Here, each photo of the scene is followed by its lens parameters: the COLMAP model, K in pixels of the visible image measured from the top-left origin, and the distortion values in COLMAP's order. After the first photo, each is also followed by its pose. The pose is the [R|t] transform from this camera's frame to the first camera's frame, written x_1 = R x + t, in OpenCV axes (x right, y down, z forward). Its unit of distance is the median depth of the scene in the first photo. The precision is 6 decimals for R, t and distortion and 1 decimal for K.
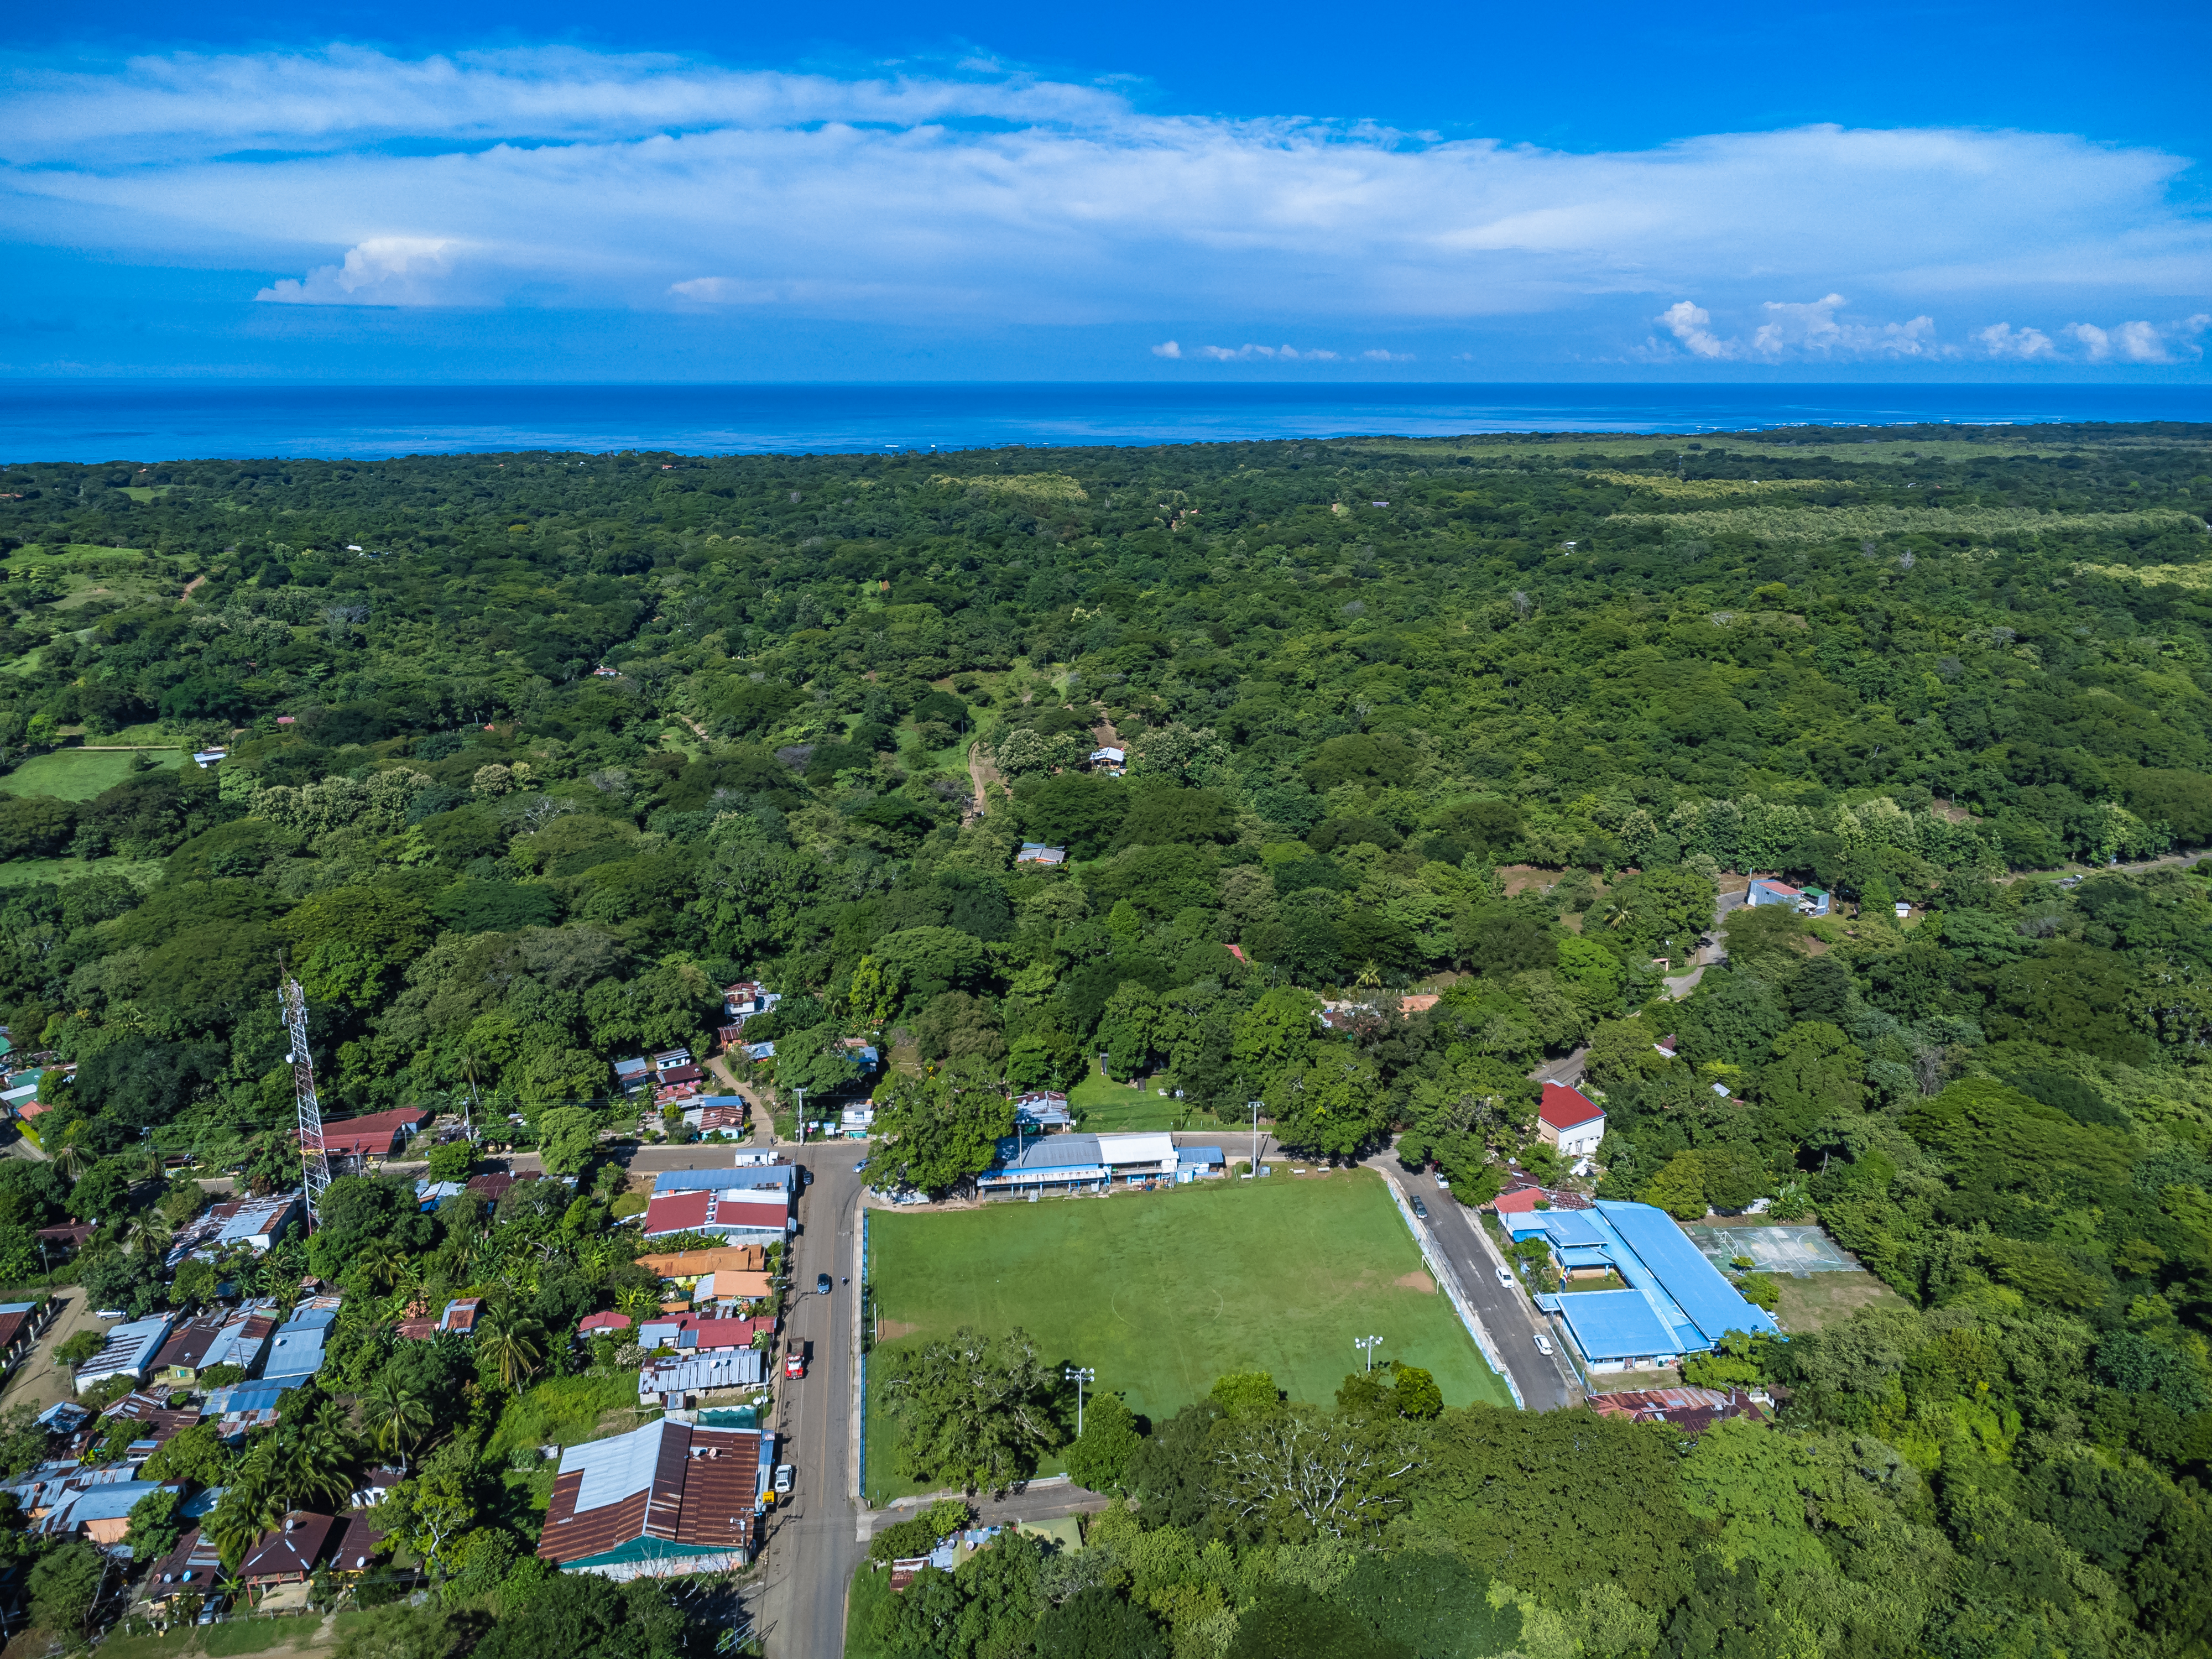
lens RADIAL K [[1629.7, 0, 1104.6], [0, 1629.7, 838.9], [0, 0, 1]] dist [0.006323, 0.000019]
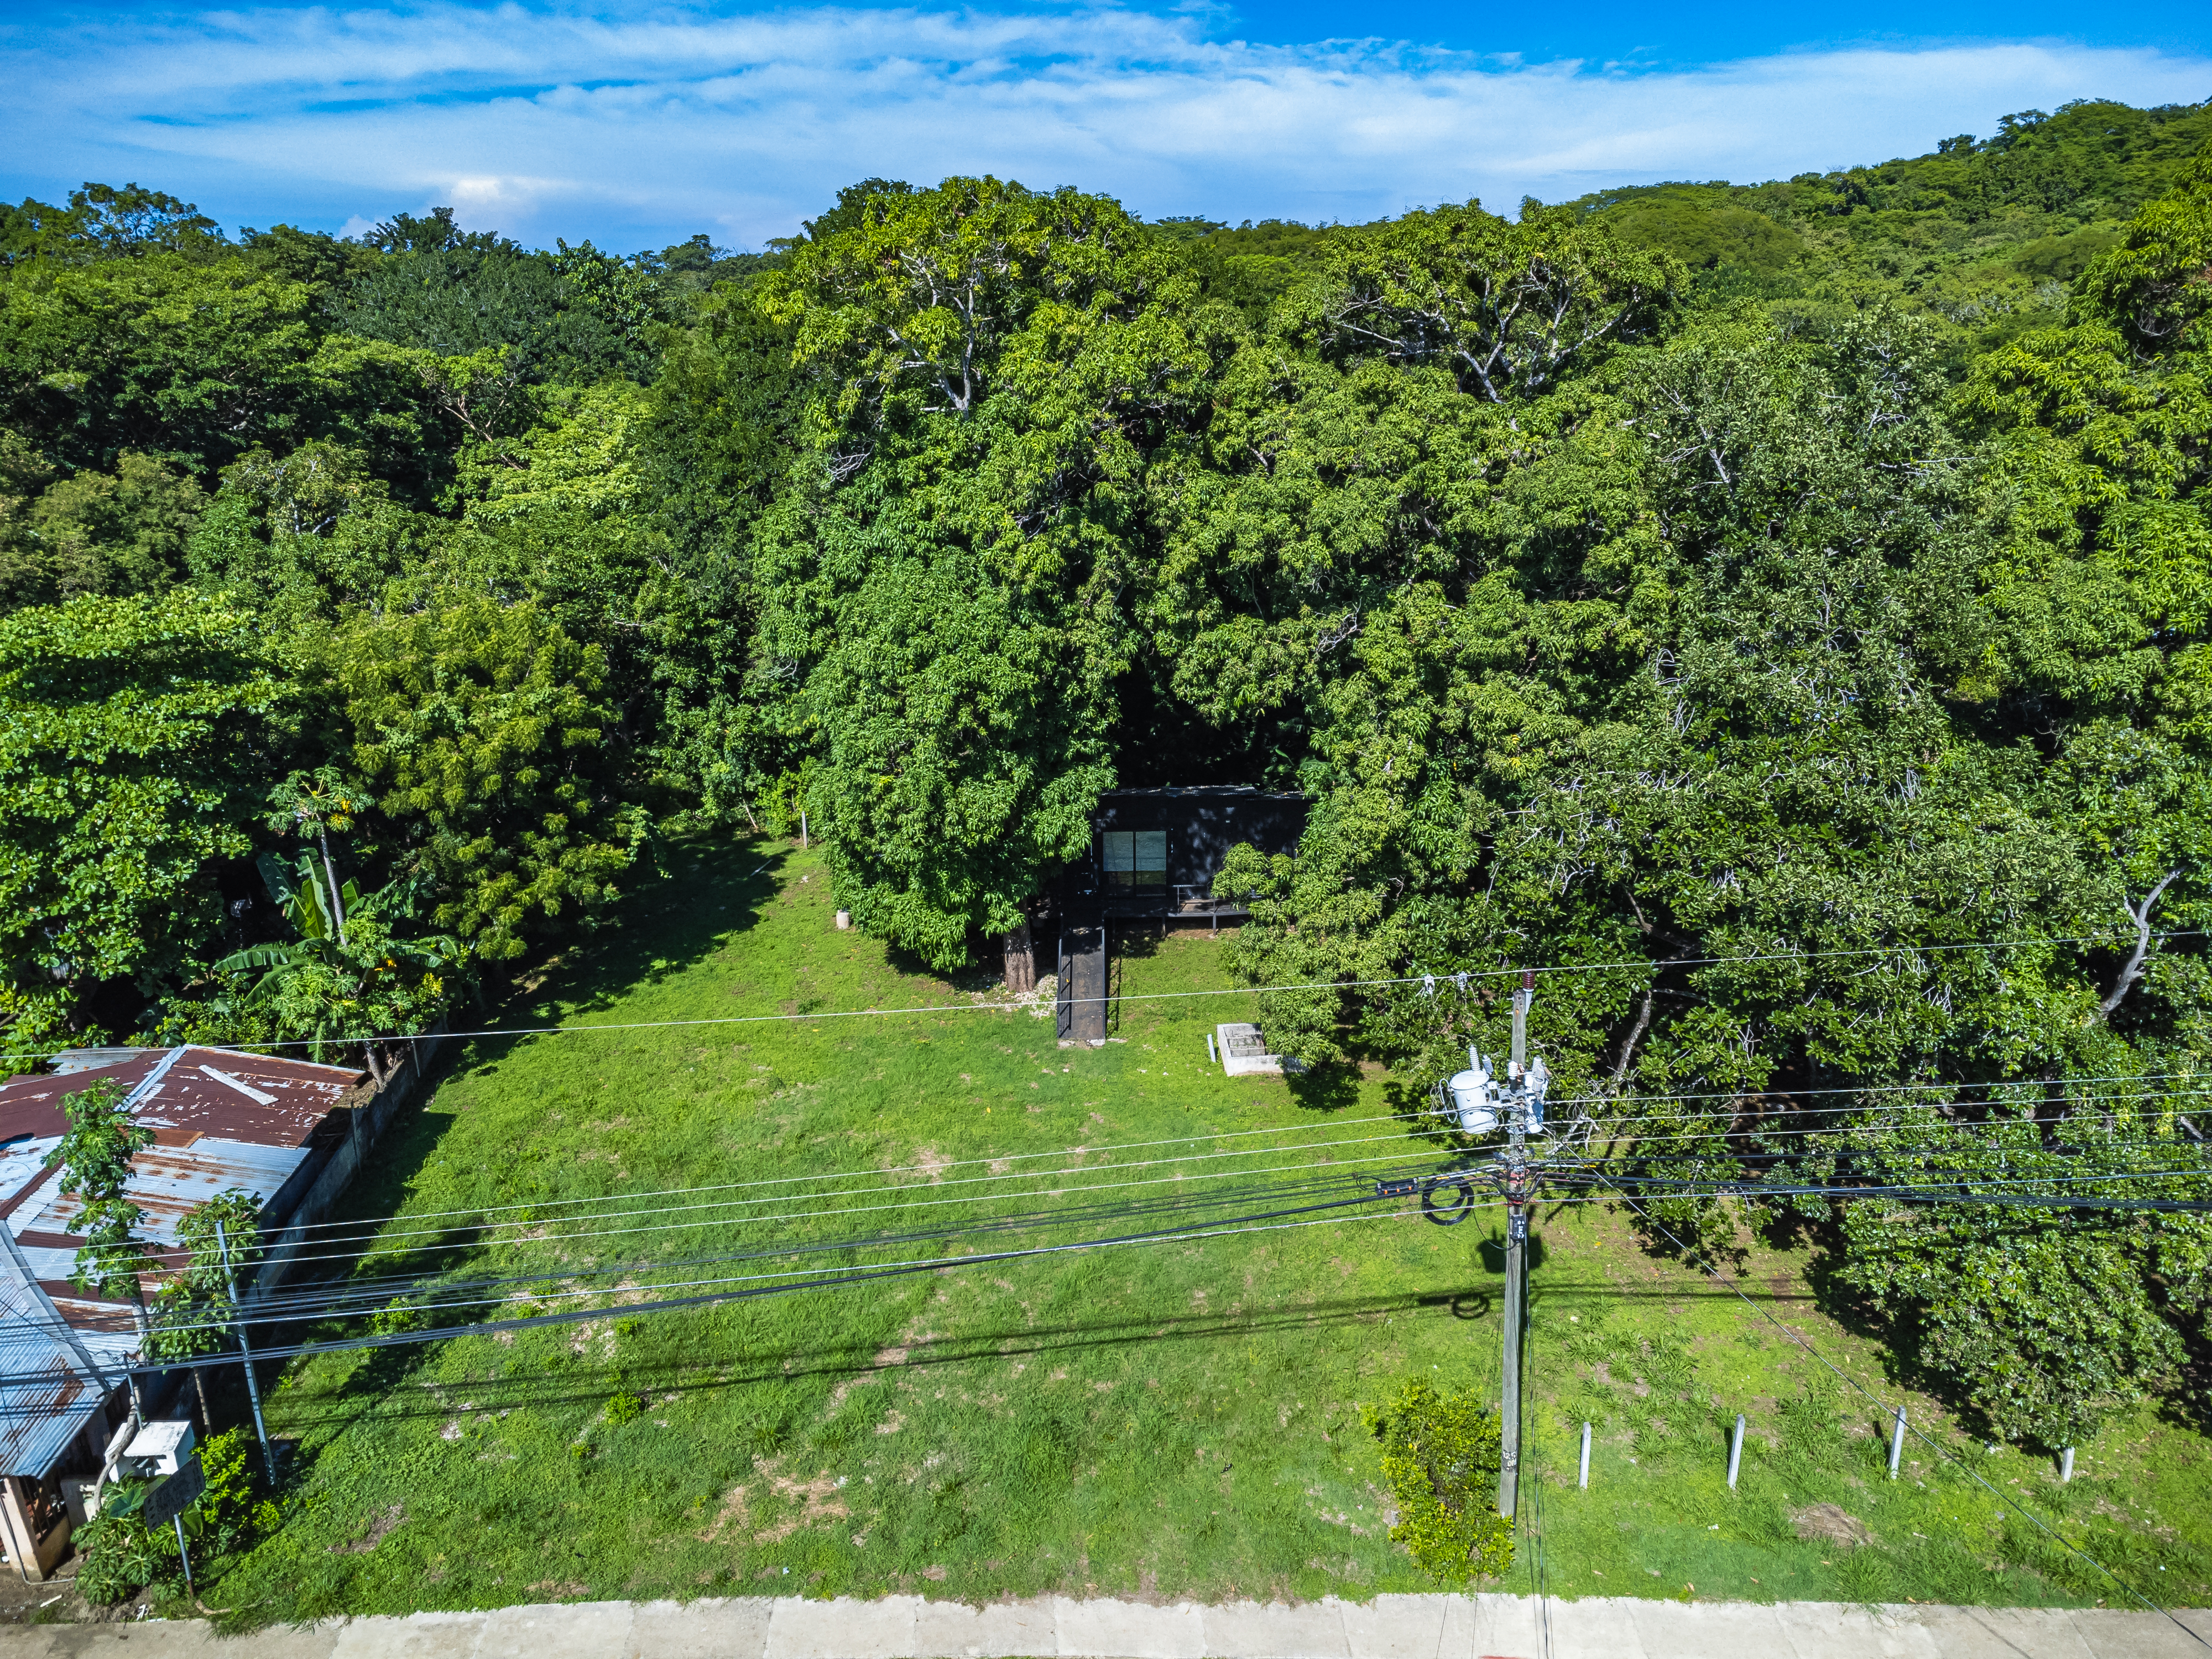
lens RADIAL K [[1629.7, 0, 1107.8], [0, 1629.7, 840.8], [0, 0, 1]] dist [0.006323, 0.000019]
pose [[0.999376, 0.006910, -0.034641, 0.031035], [-0.005787, 0.999458, 0.032418, 0.142250], [0.034846, -0.032198, 0.998874, 0.922670]]
